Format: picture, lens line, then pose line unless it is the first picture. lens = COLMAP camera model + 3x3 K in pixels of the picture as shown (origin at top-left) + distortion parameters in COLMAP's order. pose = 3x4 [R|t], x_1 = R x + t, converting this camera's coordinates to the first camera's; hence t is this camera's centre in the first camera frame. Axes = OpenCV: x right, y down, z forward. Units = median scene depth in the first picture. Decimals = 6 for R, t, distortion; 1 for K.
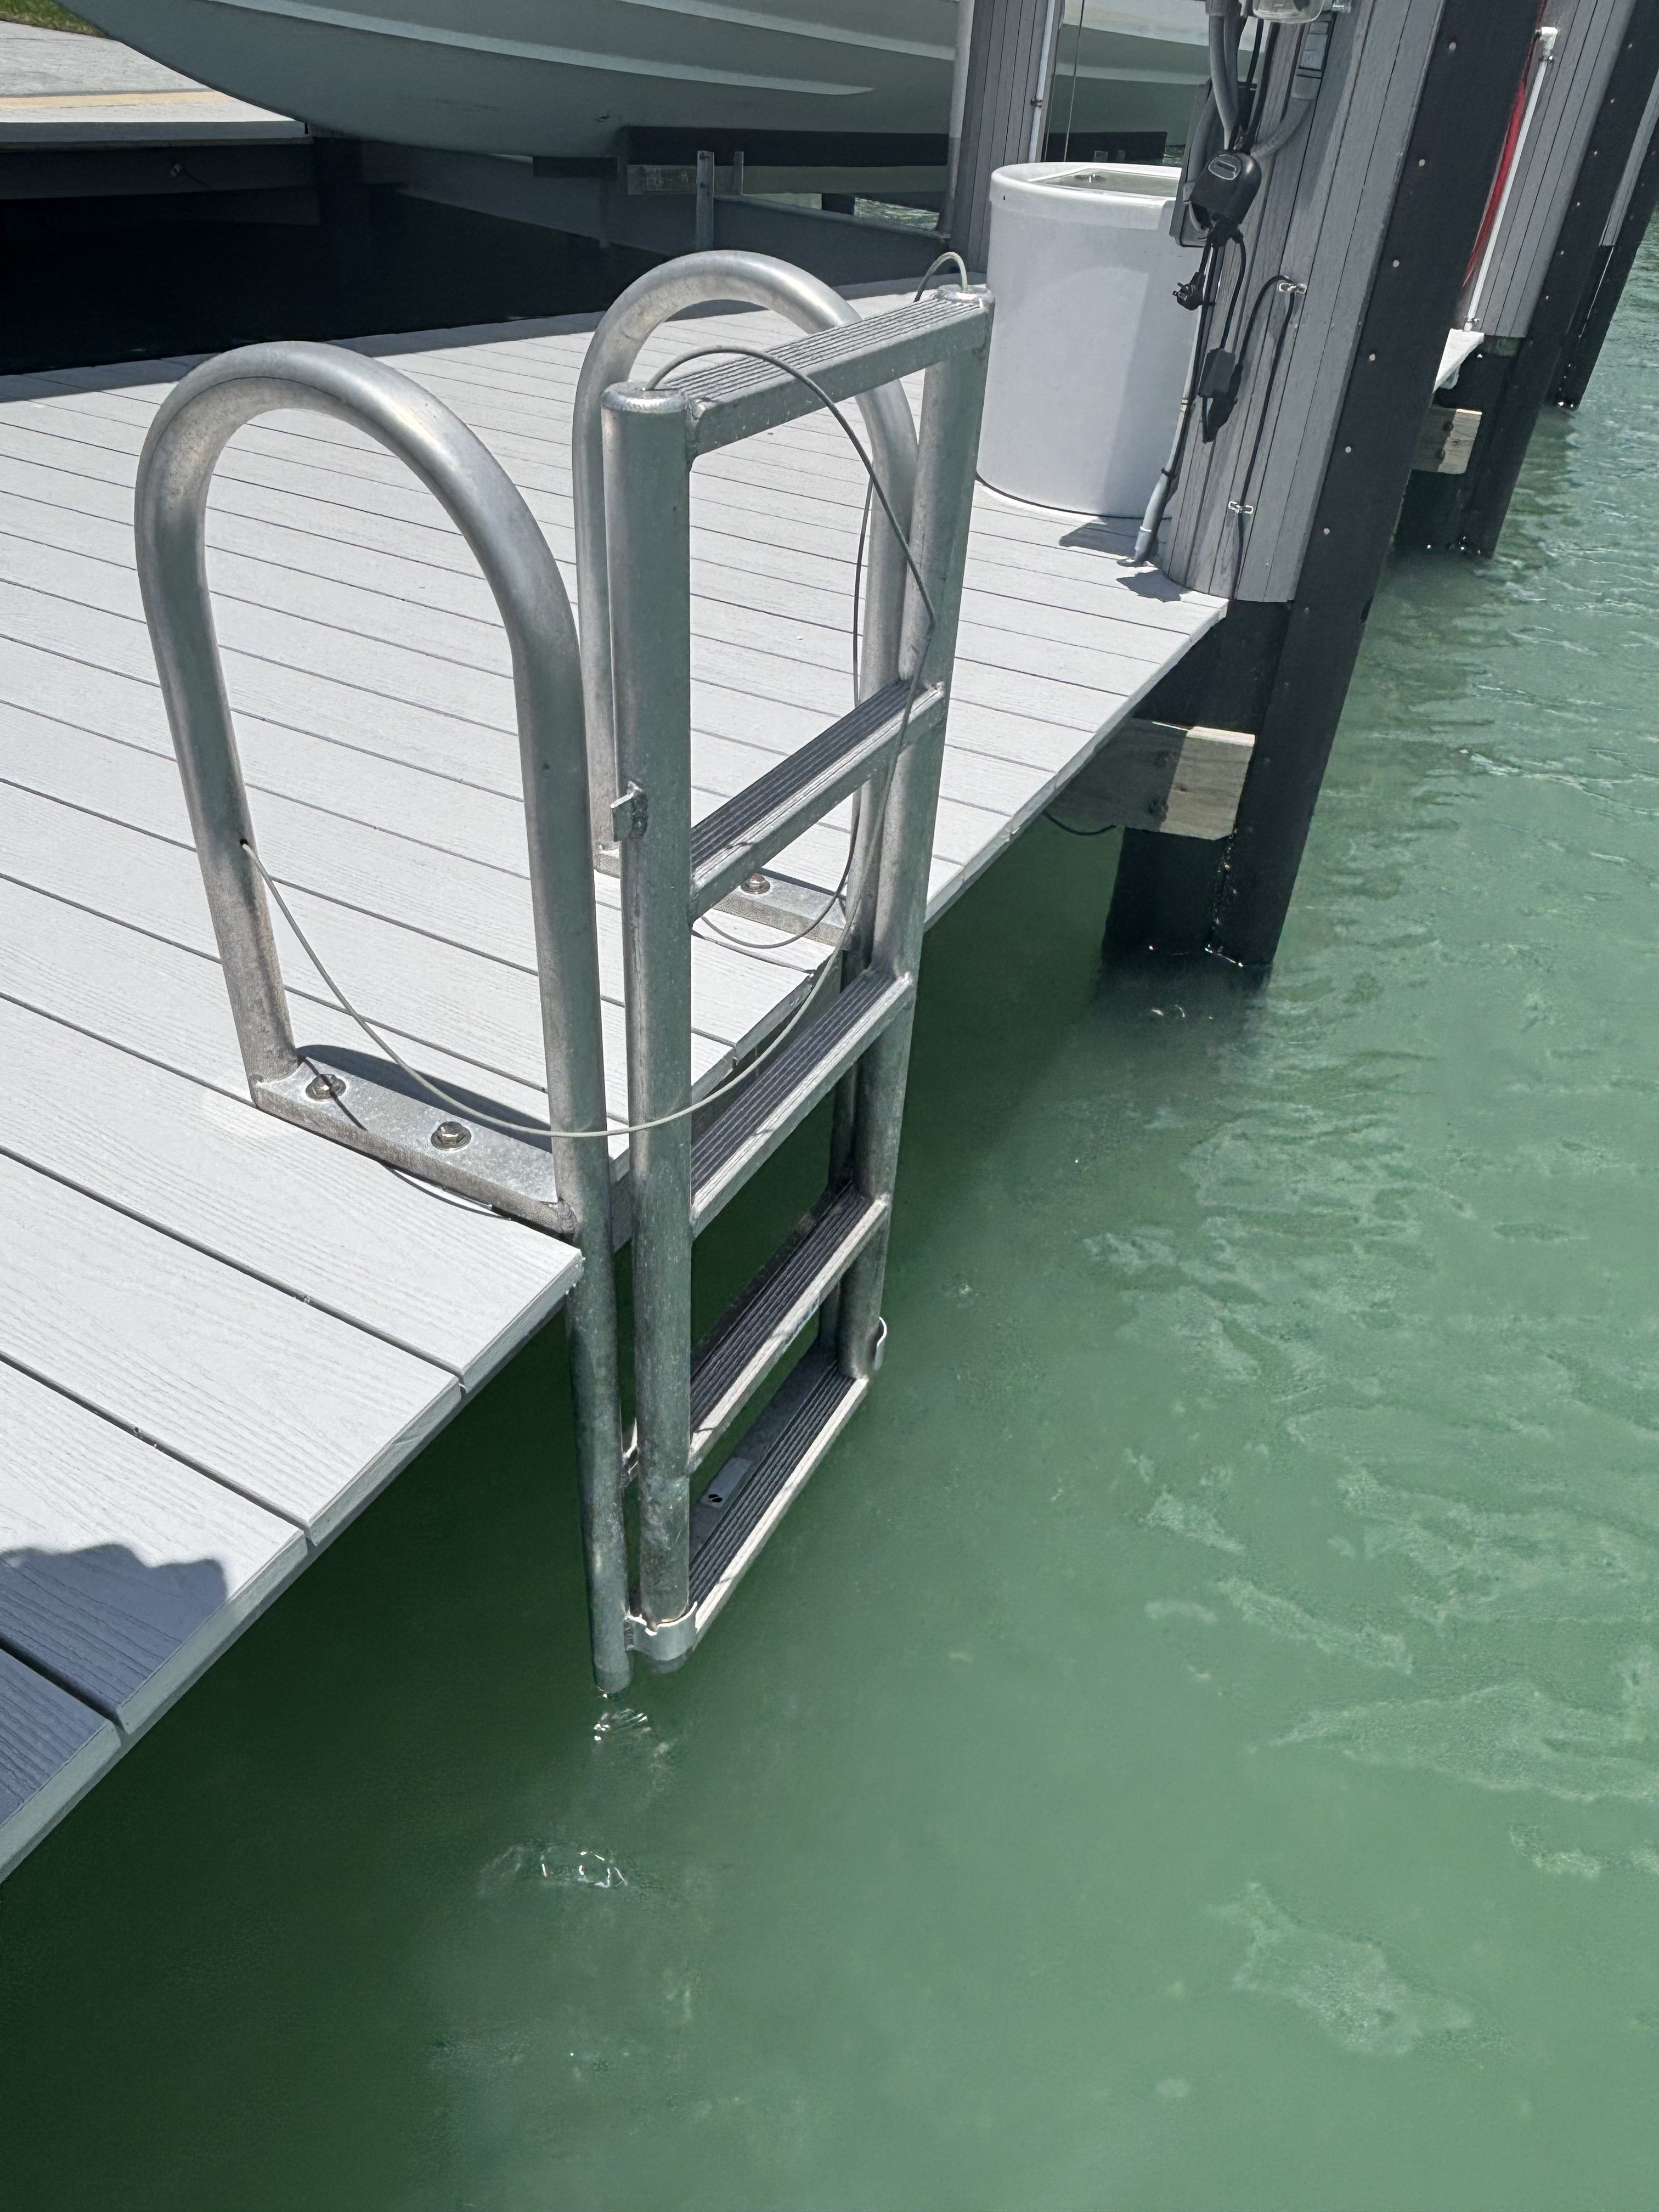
lens RADIAL K [[1447.4, 0, 829.5], [0, 1447.4, 1106.0], [0, 0, 1]] dist [-0.072462, 0.053104]
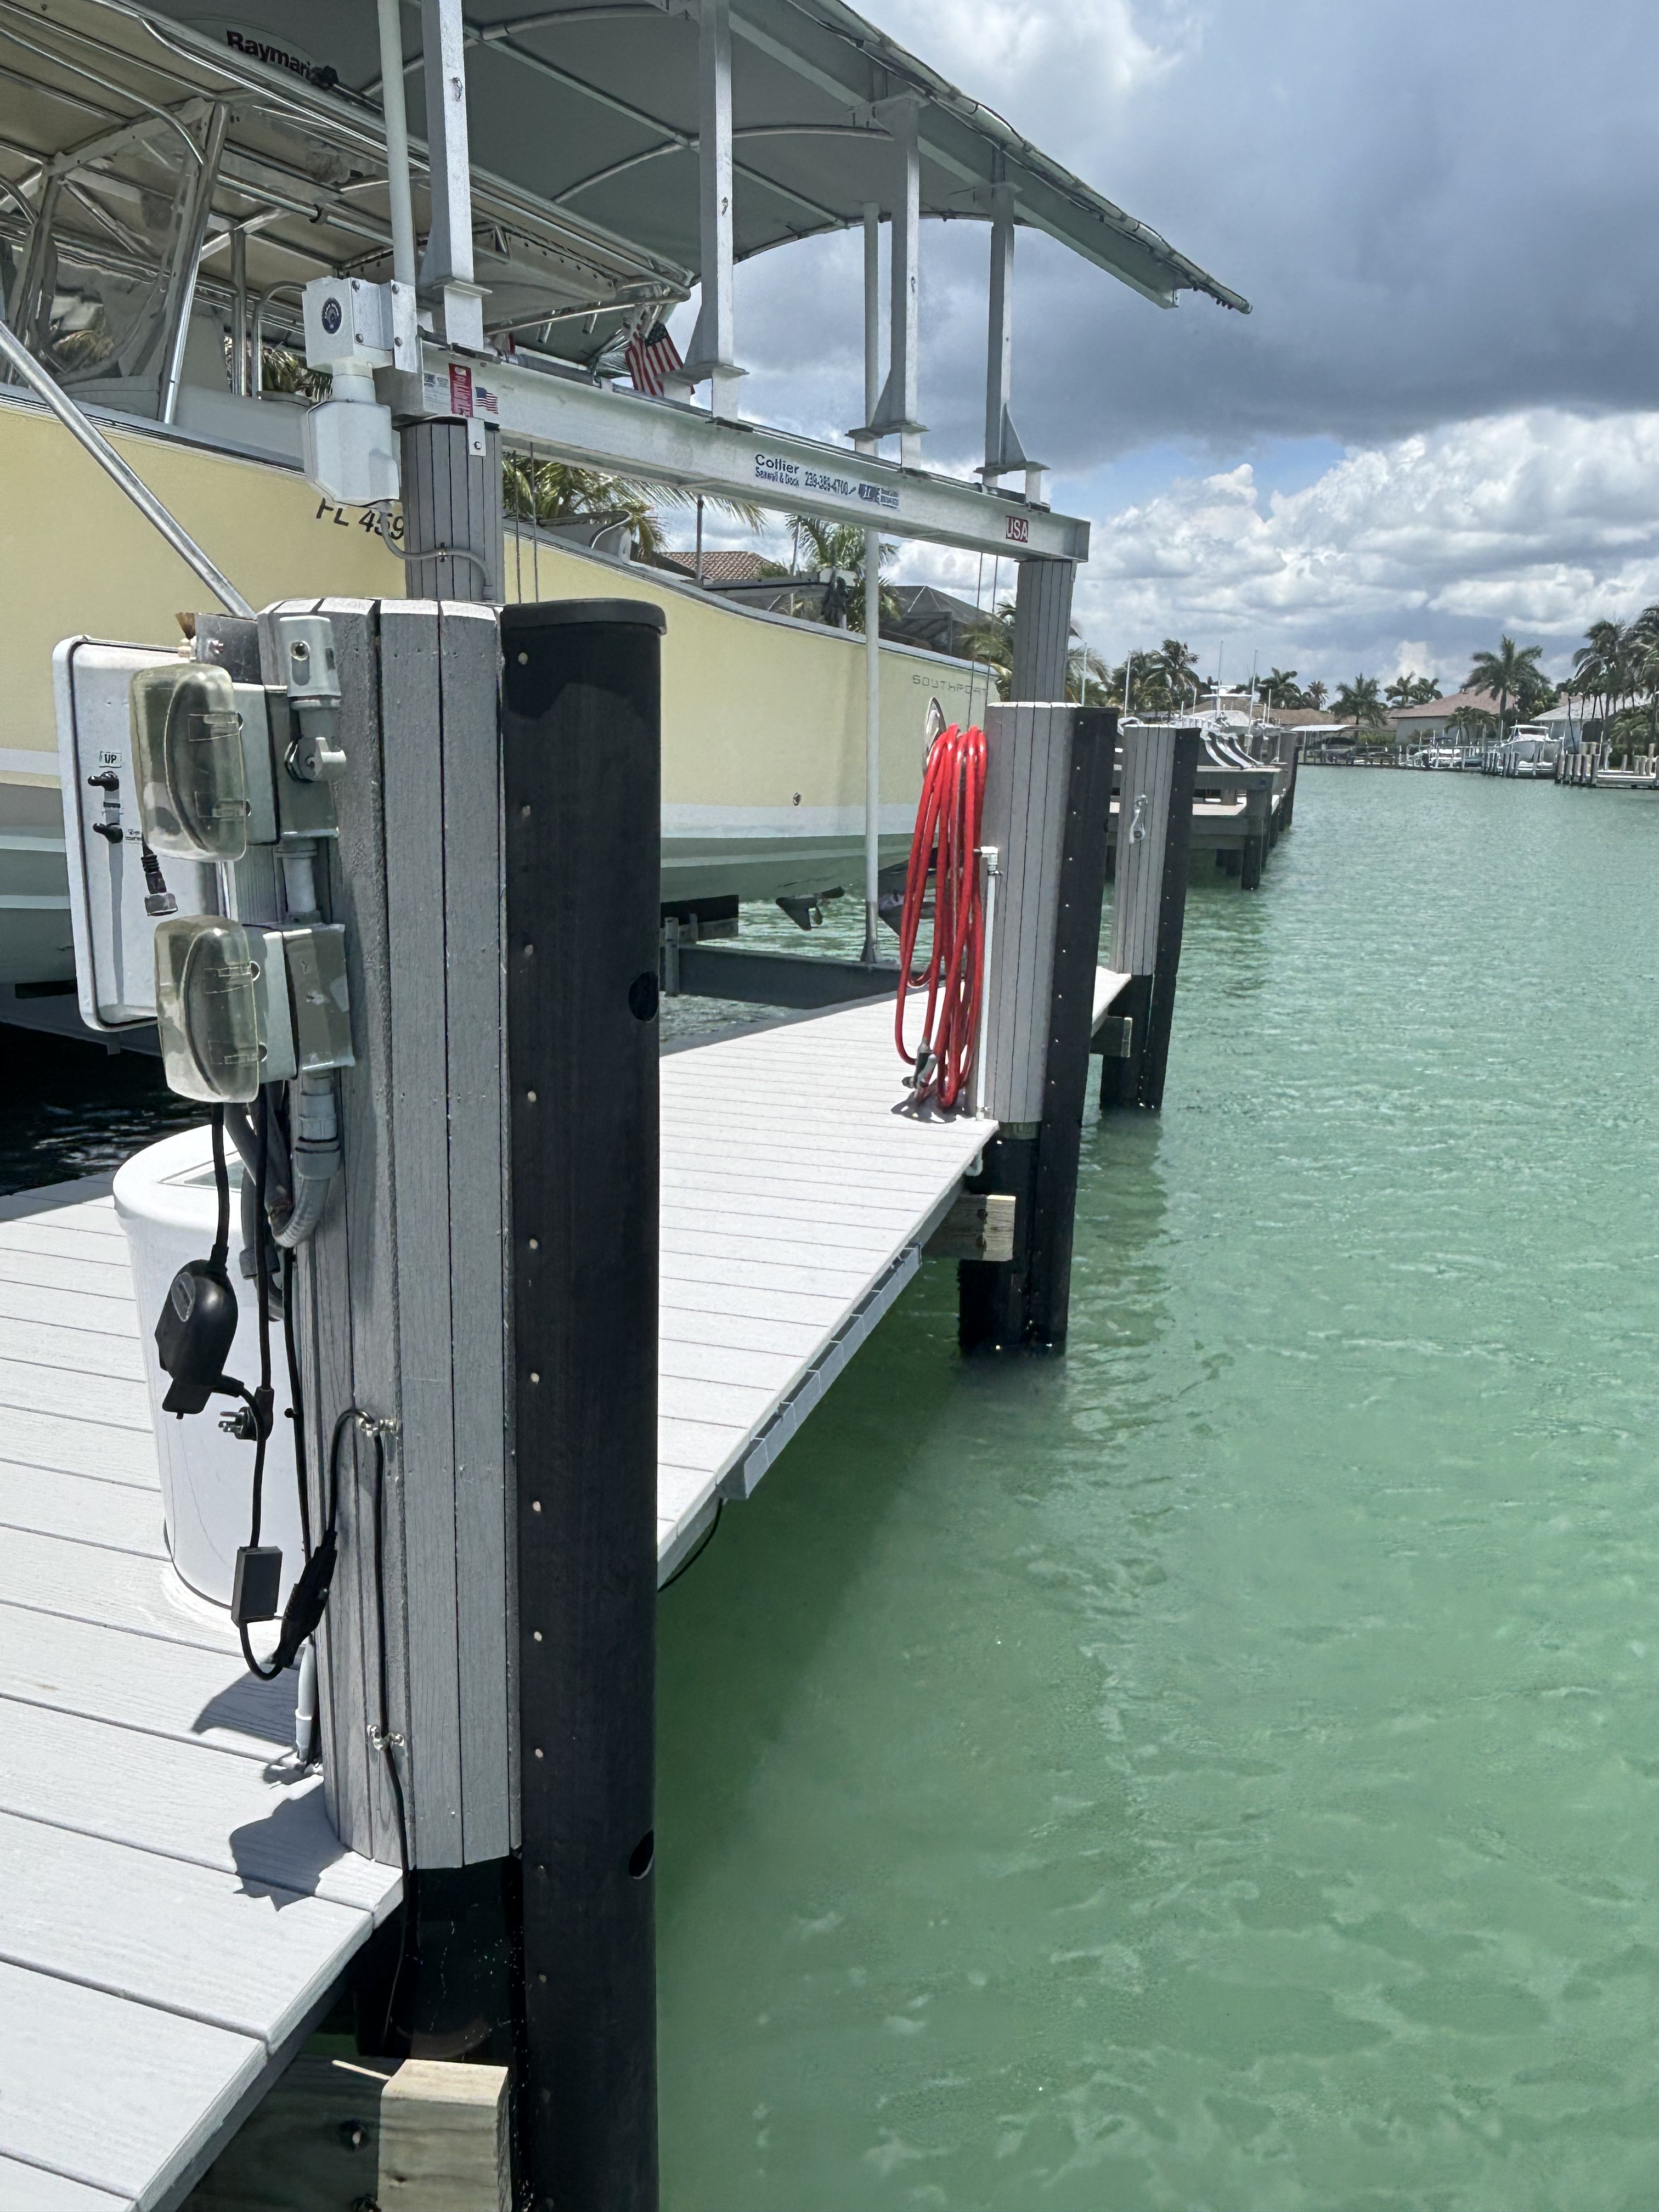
lens RADIAL K [[1447.4, 0, 829.5], [0, 1447.4, 1106.0], [0, 0, 1]] dist [-0.072462, 0.053104]
pose [[0.981379, -0.078926, 0.175116, 0.351136], [0.144011, 0.905620, -0.398889, -0.358919], [-0.127106, 0.416680, 0.900123, 0.308541]]
